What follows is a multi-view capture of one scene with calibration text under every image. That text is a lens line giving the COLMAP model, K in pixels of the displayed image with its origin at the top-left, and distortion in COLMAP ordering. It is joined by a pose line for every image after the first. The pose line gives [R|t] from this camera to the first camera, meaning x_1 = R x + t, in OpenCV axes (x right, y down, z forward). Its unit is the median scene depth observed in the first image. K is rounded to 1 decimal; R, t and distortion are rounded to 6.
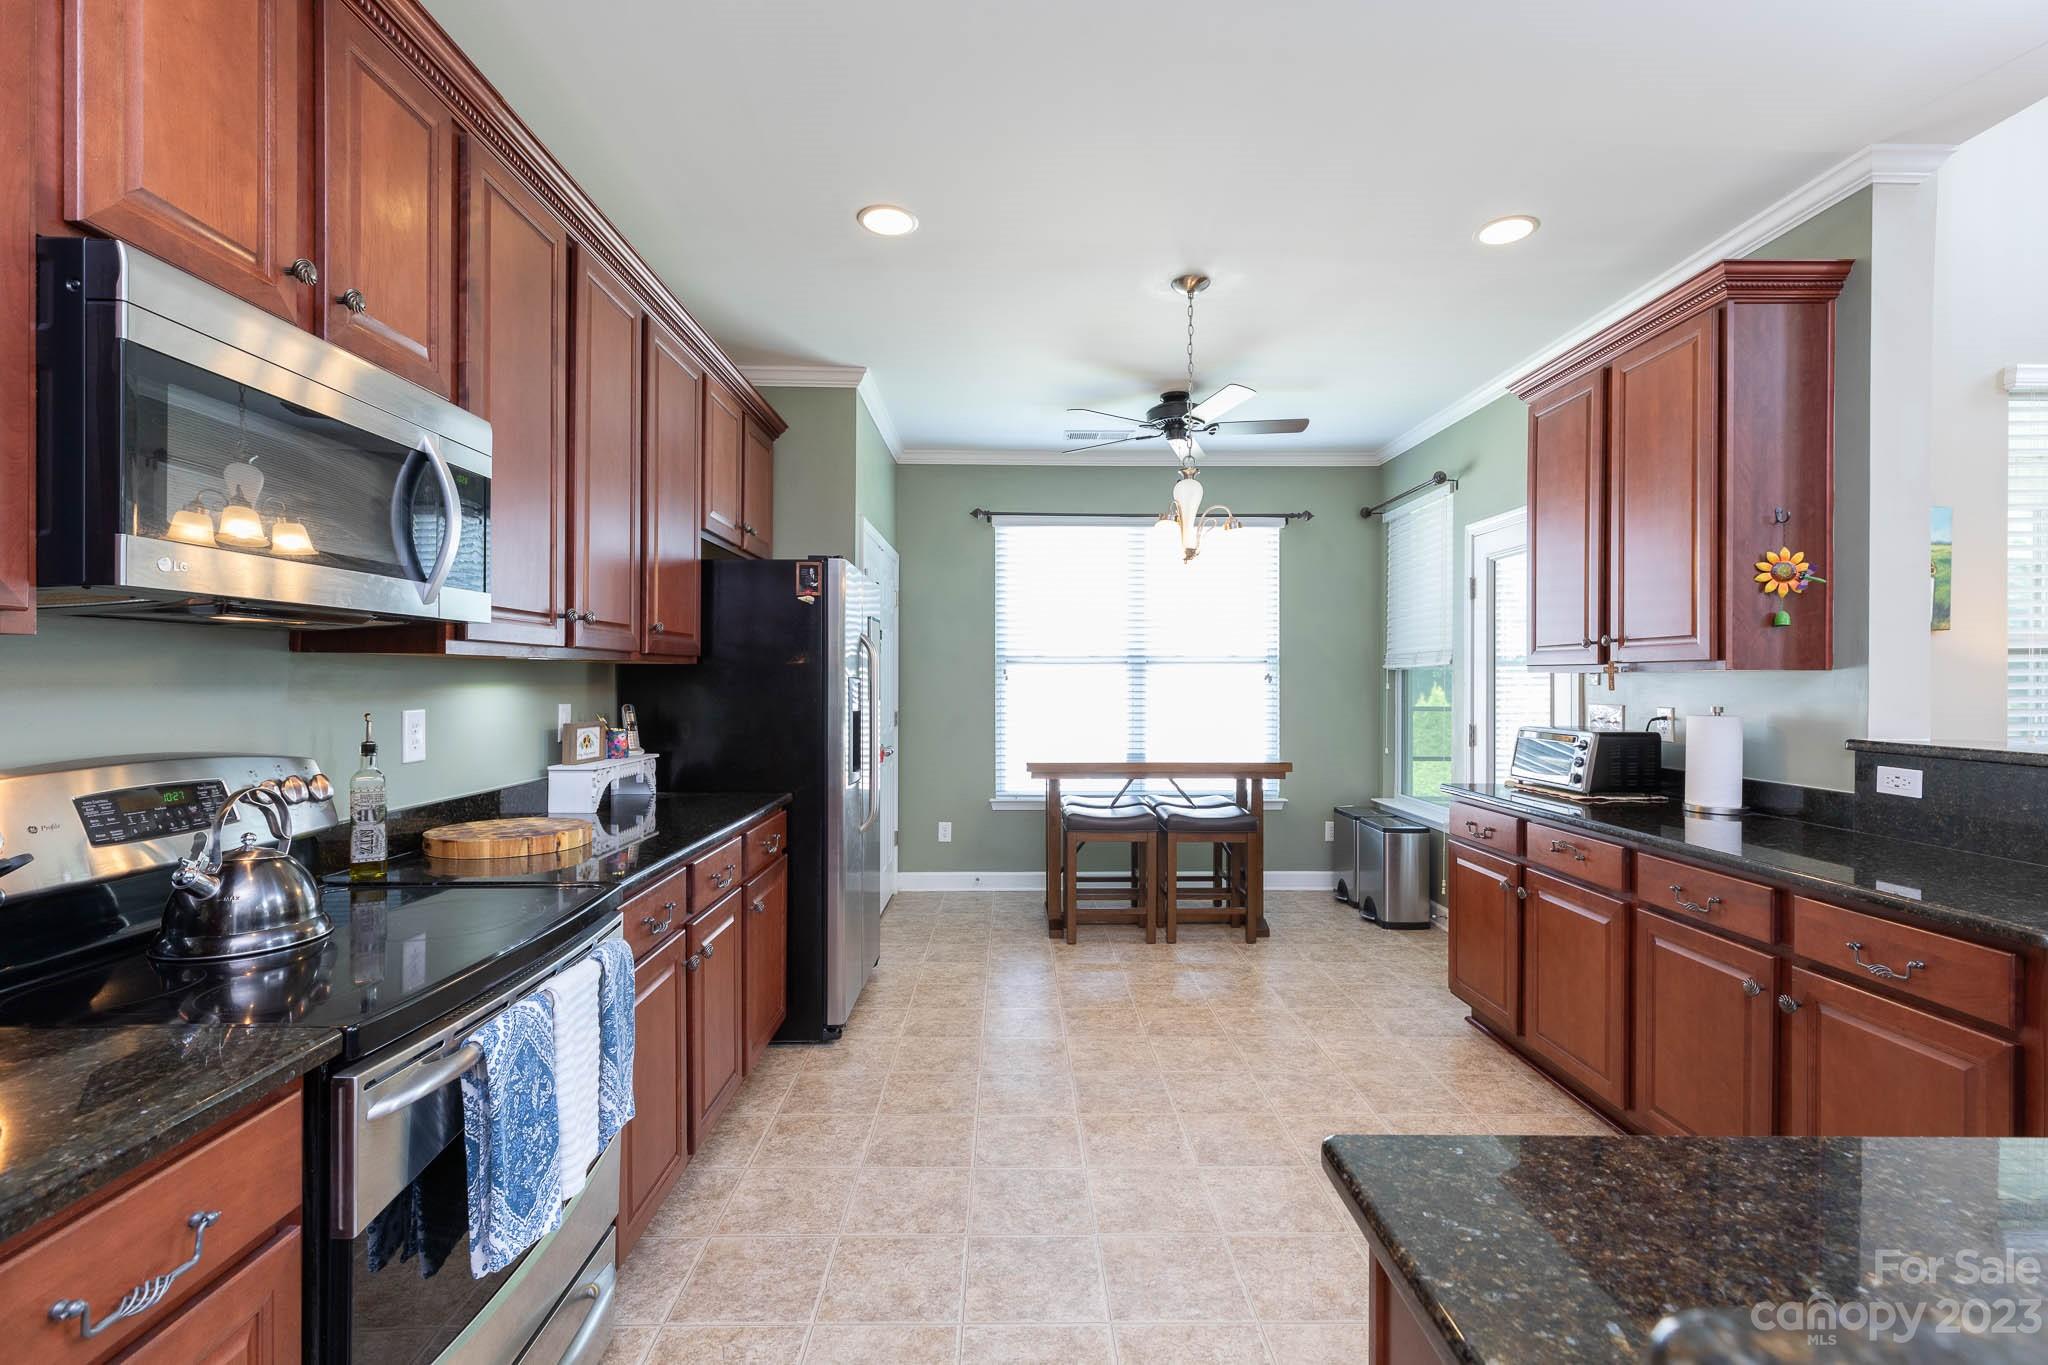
lens RADIAL K [[919.4, 0, 1027.2], [0, 919.4, 684.8], [0, 0, 1]] dist [0.004860, -0.000291]
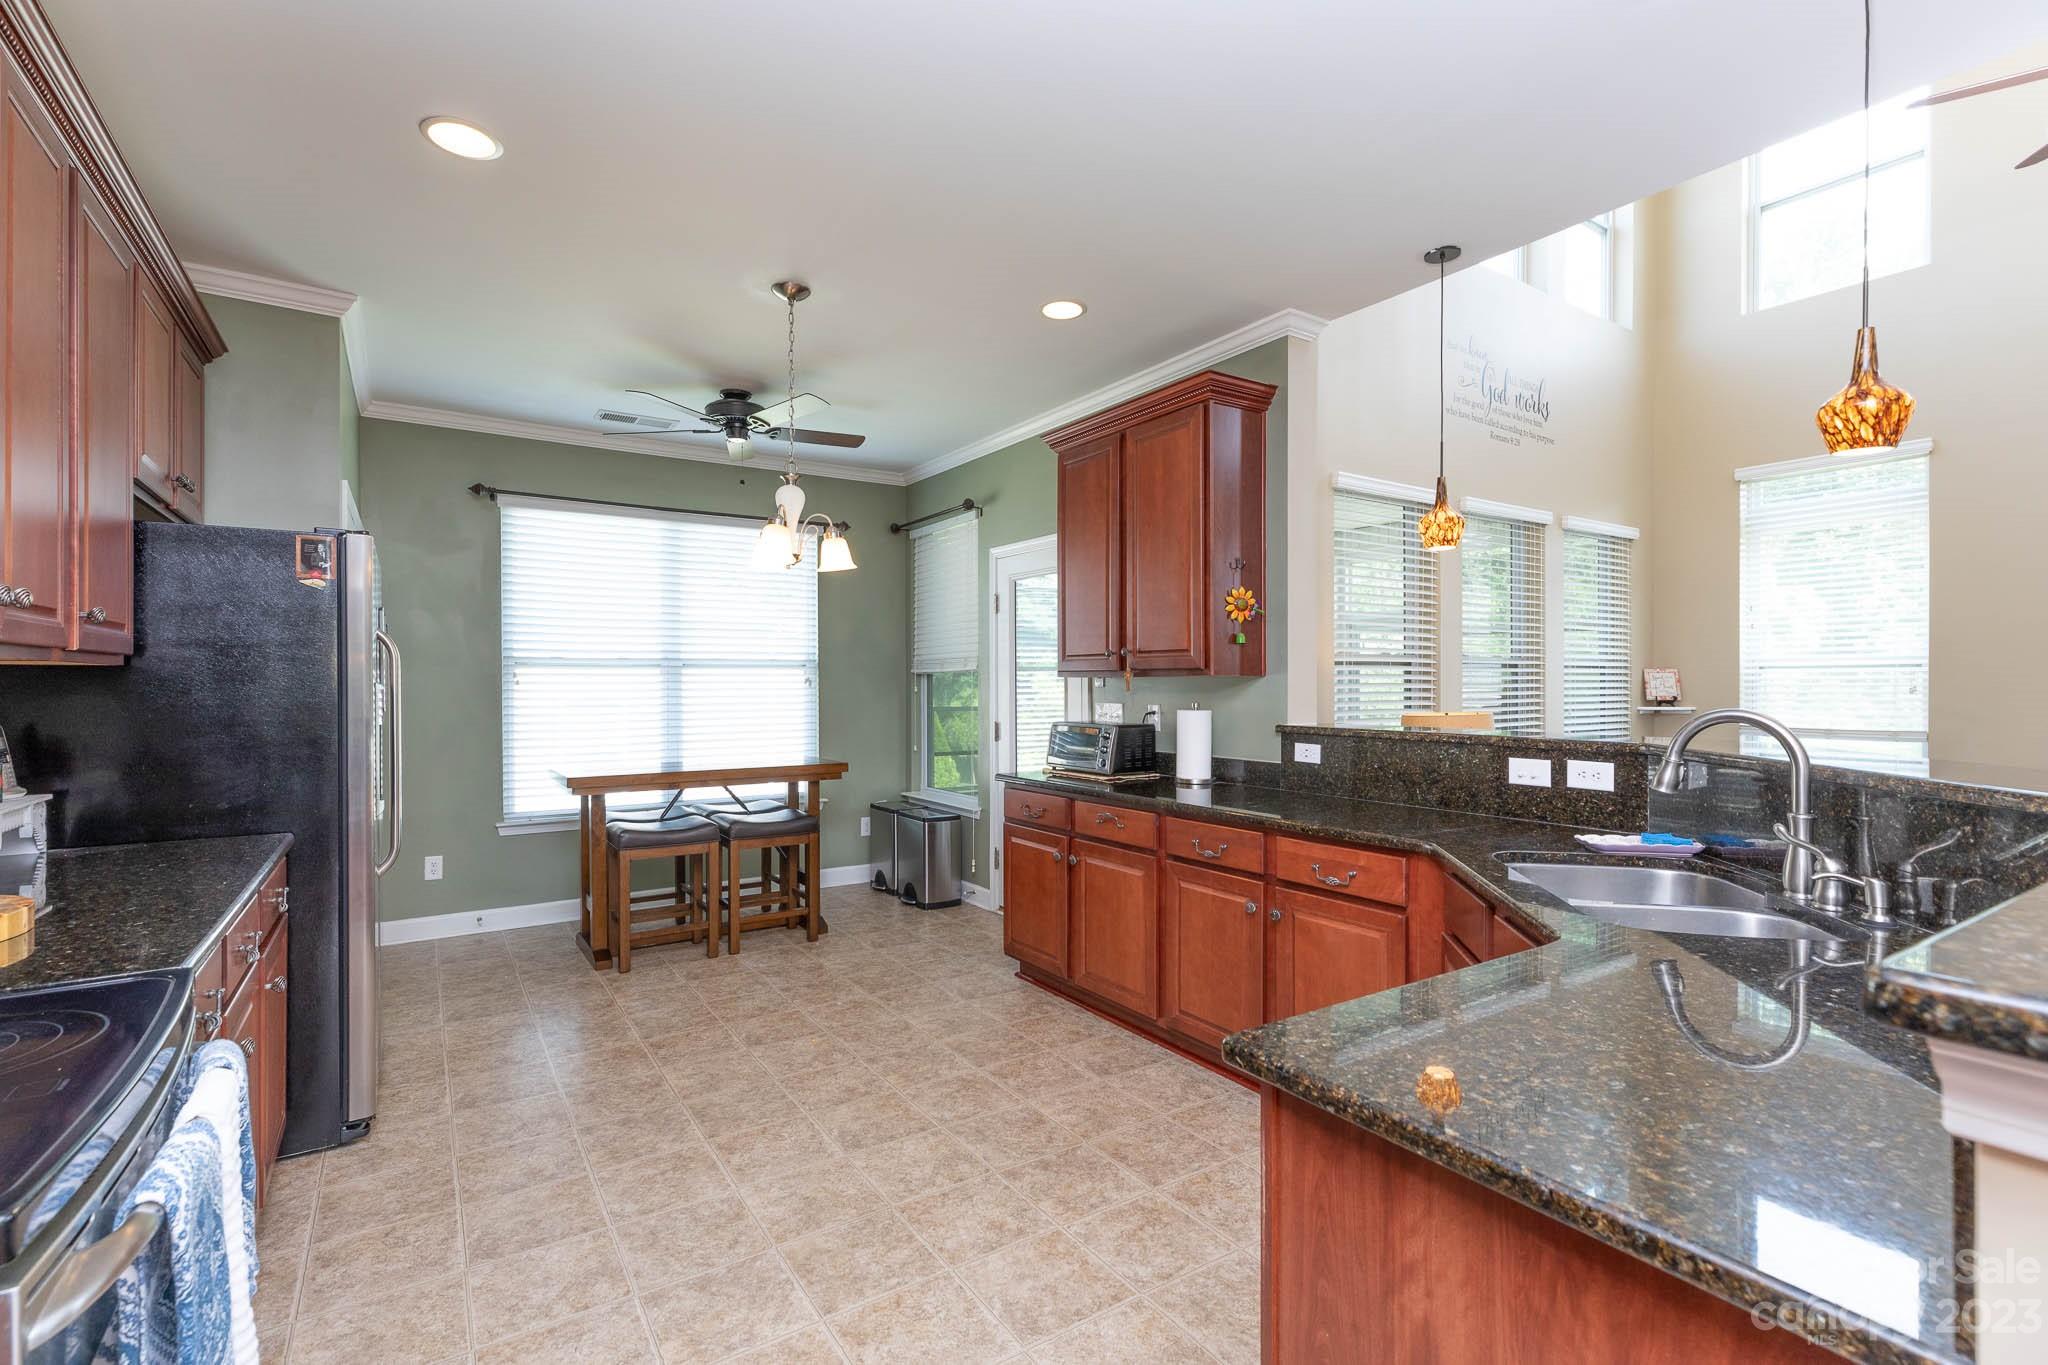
lens RADIAL K [[919.4, 0, 1030.7], [0, 919.4, 686.8], [0, 0, 1]] dist [0.004860, -0.000291]
pose [[0.842515, -0.005404, 0.538646, -0.144413], [0.005768, 0.999983, 0.001010, -0.002201], [-0.538643, 0.002256, 0.842531, 0.011598]]
